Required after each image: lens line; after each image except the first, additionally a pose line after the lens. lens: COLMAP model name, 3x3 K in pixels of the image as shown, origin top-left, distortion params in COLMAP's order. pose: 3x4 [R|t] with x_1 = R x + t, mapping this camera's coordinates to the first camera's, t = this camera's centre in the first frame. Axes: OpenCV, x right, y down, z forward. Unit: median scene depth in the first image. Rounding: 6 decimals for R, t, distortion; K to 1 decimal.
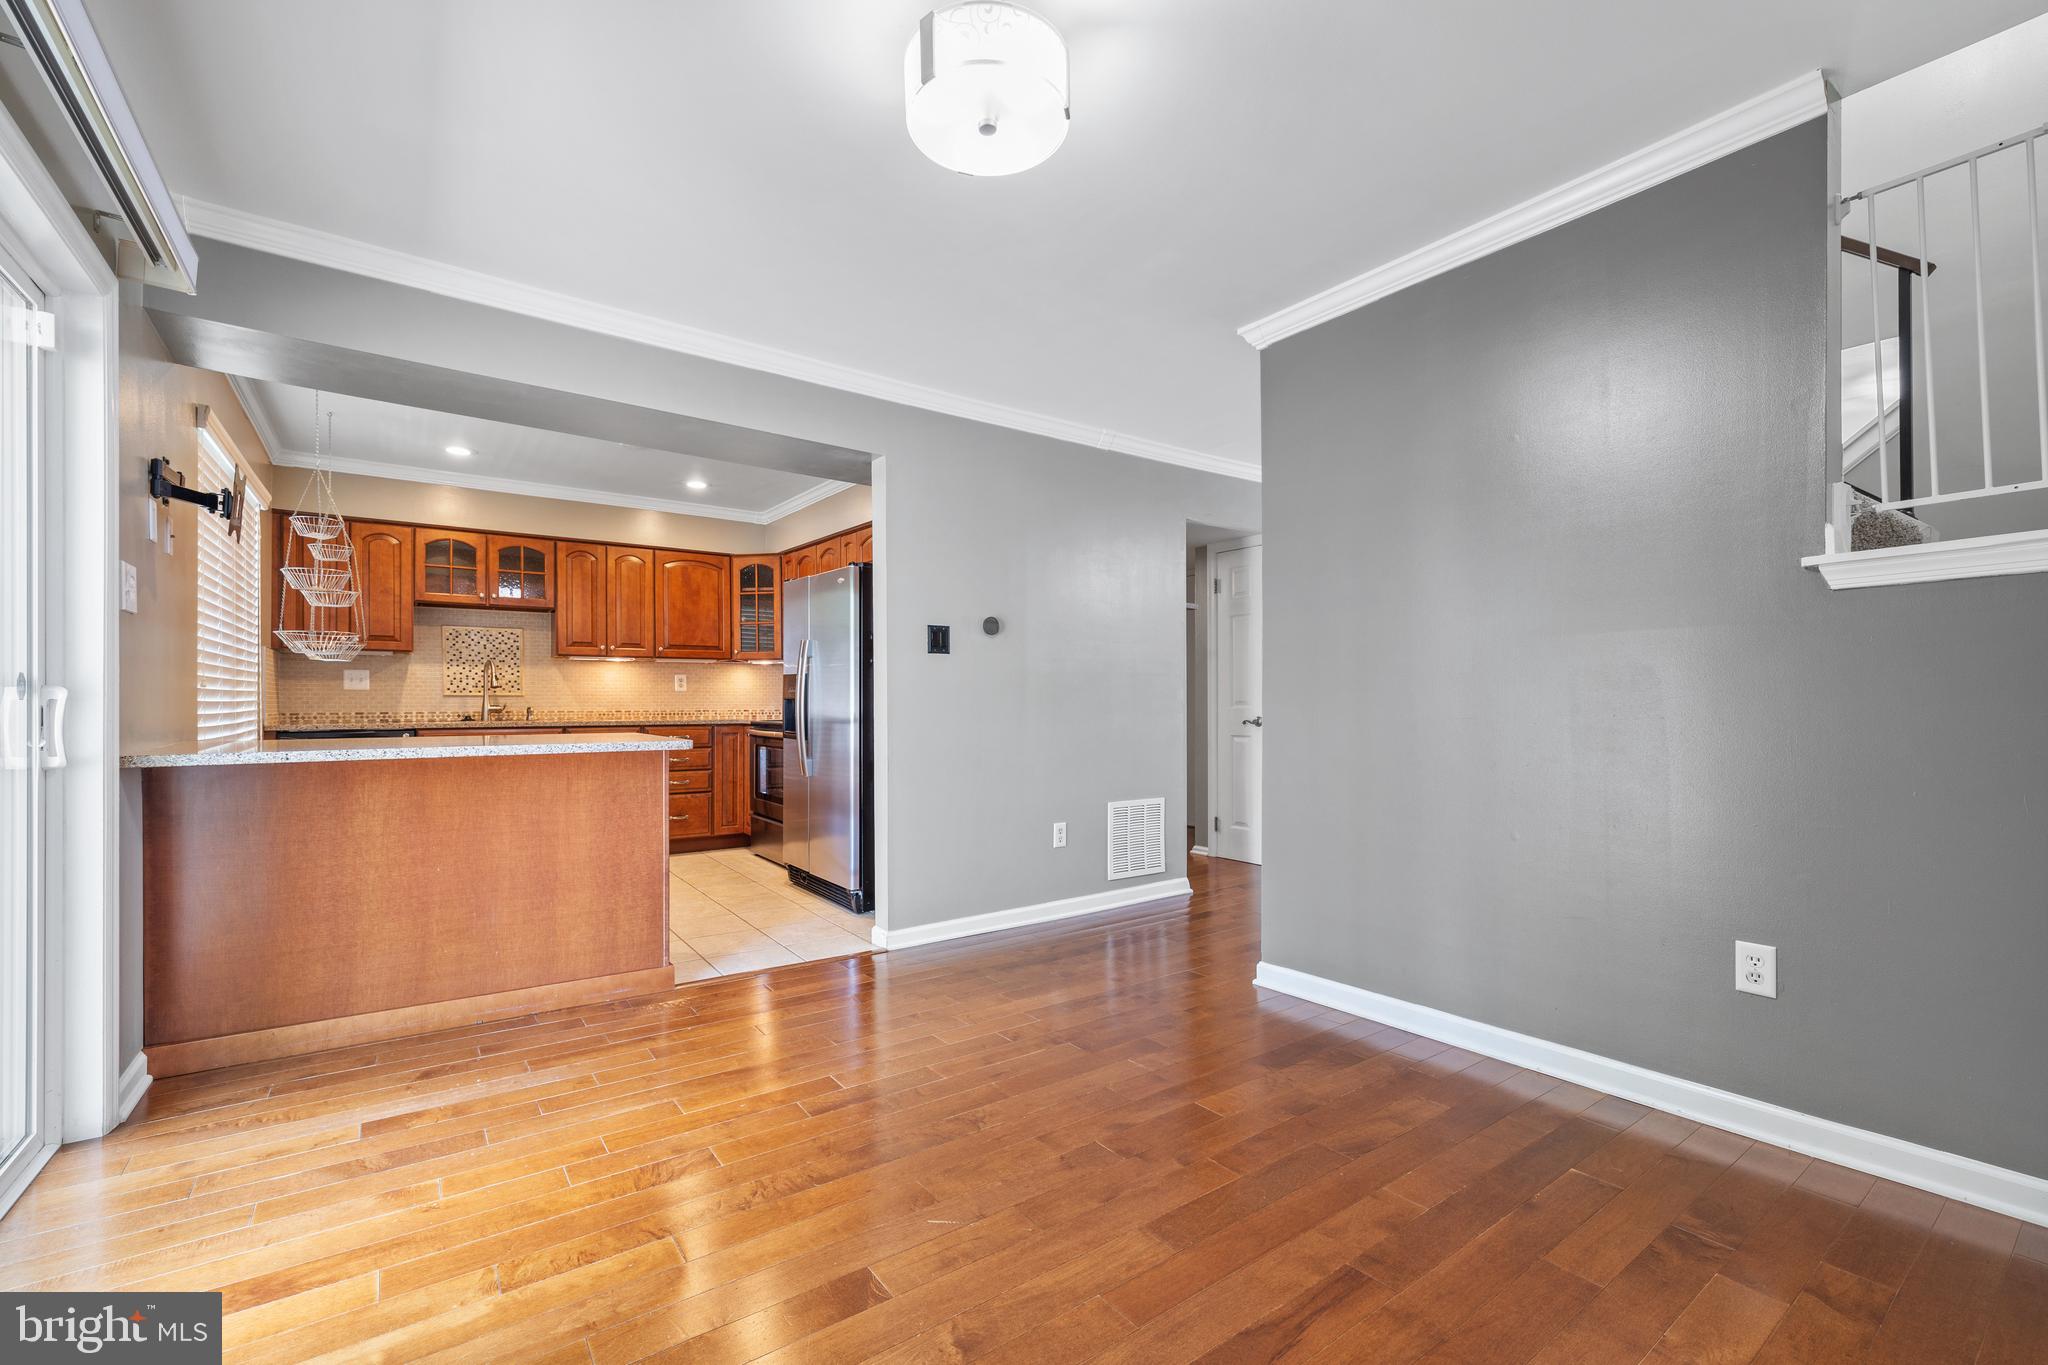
lens RADIAL K [[867.5, 0, 1024.6], [0, 867.5, 701.0], [0, 0, 1]] dist [0.000961, 0.000191]
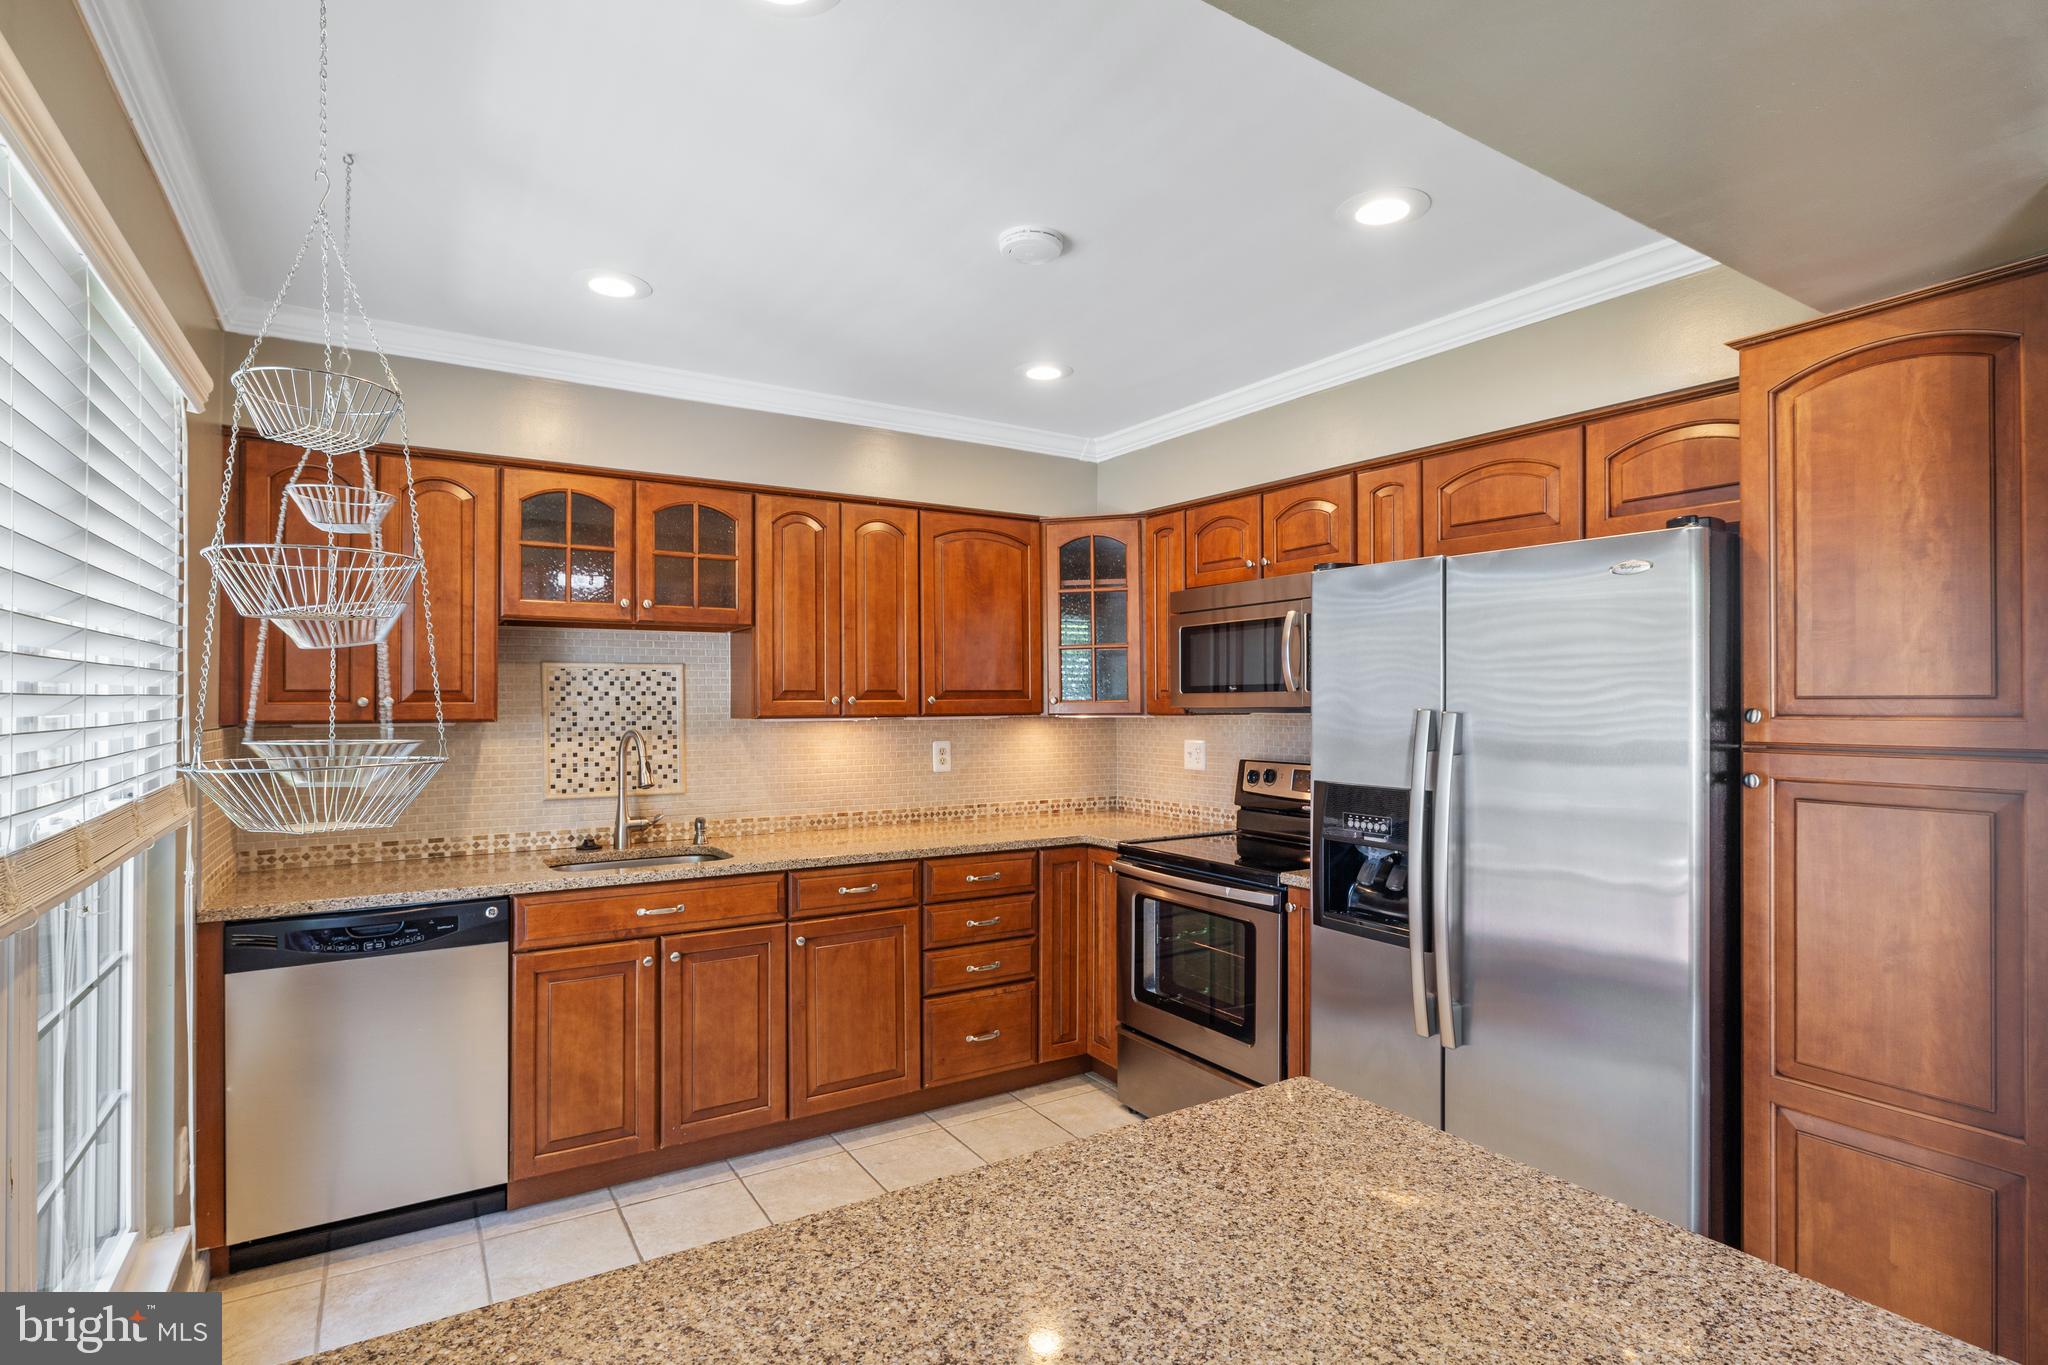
lens RADIAL K [[1027.6, 0, 1024.3], [0, 1027.6, 694.0], [0, 0, 1]] dist [-0.005737, 0.000166]
pose [[0.997744, 0.001314, -0.067121, -0.337051], [-0.001451, 0.999997, -0.001984, -0.065081], [0.067118, 0.002077, 0.997743, 0.405187]]
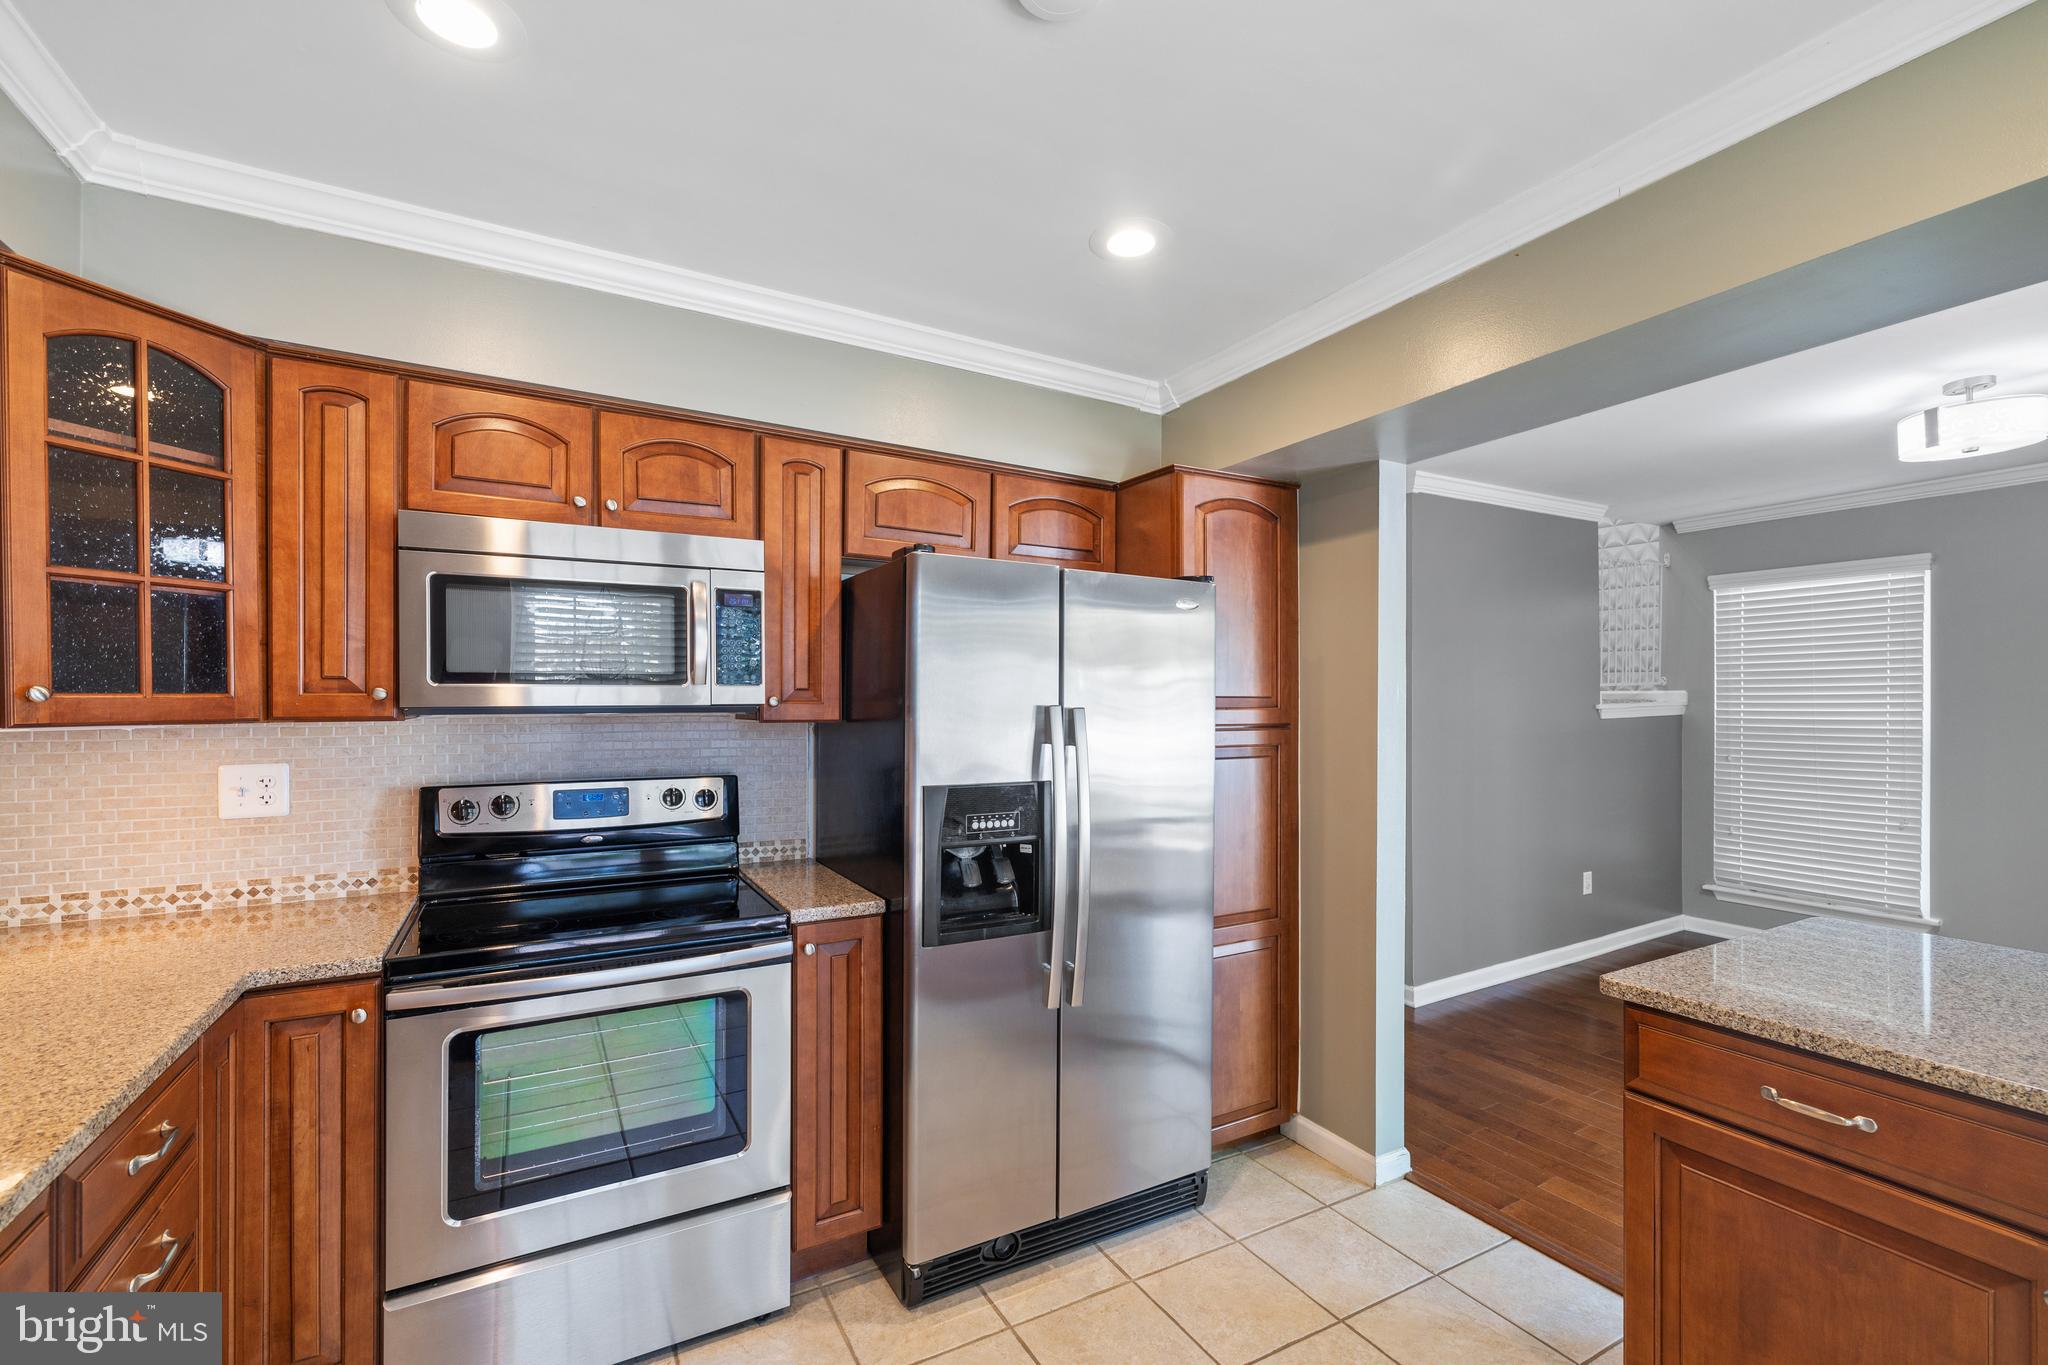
lens RADIAL K [[867.5, 0, 1012.9], [0, 867.5, 701.8], [0, 0, 1]] dist [0.000961, 0.000191]
pose [[0.126582, 0.001692, 0.991955, -0.579914], [-0.005202, 0.999986, -0.001042, -0.061236], [-0.991942, -0.005028, 0.126589, 0.795009]]
